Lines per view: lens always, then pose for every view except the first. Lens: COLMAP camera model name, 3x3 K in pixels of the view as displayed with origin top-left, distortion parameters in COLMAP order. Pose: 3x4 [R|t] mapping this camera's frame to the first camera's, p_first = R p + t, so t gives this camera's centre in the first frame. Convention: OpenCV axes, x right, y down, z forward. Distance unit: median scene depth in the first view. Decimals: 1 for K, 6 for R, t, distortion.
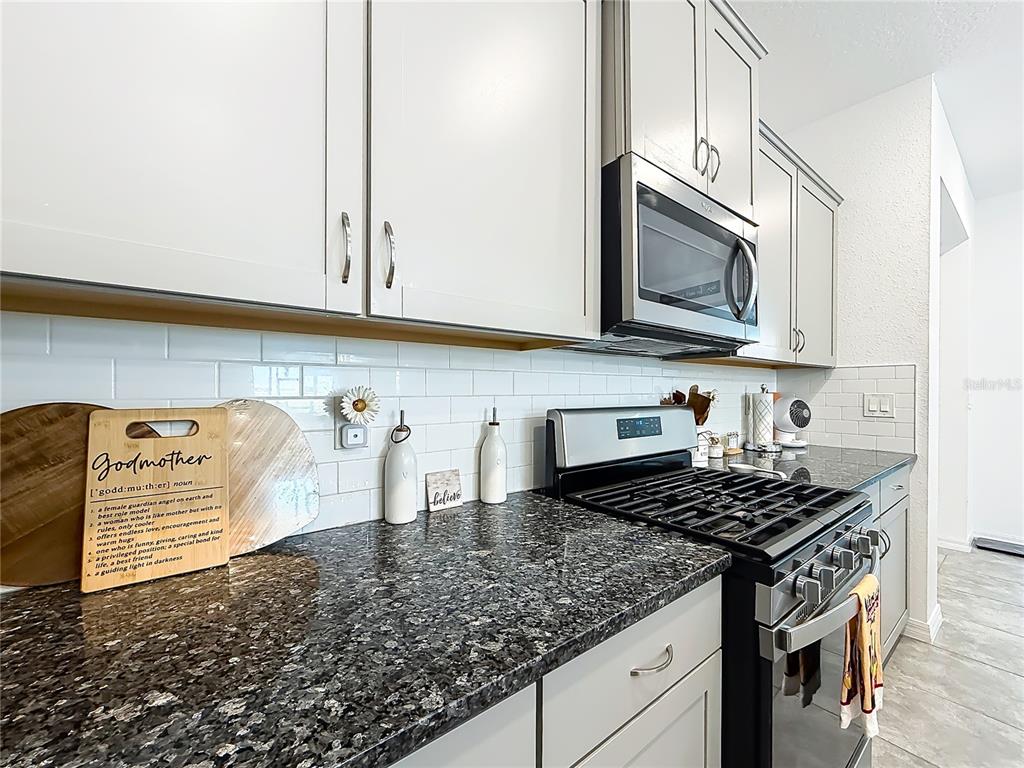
lens RADIAL K [[672.0, 0, 512.0], [0, 672.0, 384.0], [0, 0, 1]] dist [-0.000618, -0.000085]
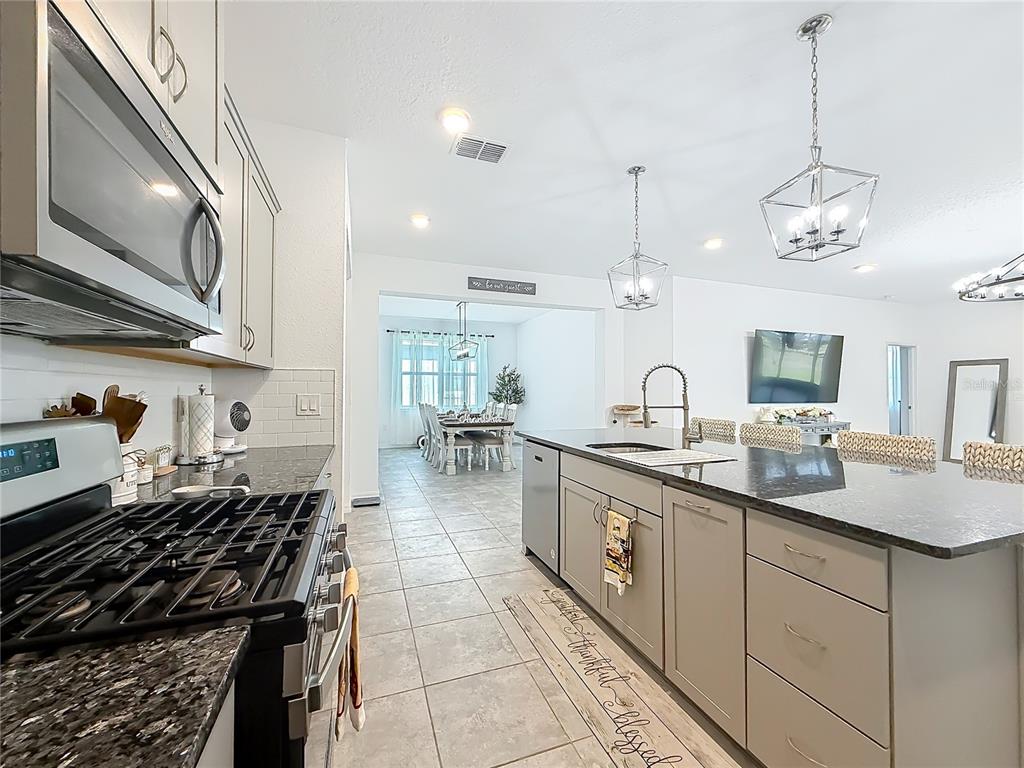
lens RADIAL K [[405.8, 0, 493.8], [0, 405.8, 383.1], [0, 0, 1]] dist [-0.000750, -0.000111]
pose [[0.300861, 0.013627, 0.953571, -0.005978], [-0.013417, 0.999859, -0.010055, -0.001570], [-0.953574, -0.009769, 0.301001, 0.505231]]
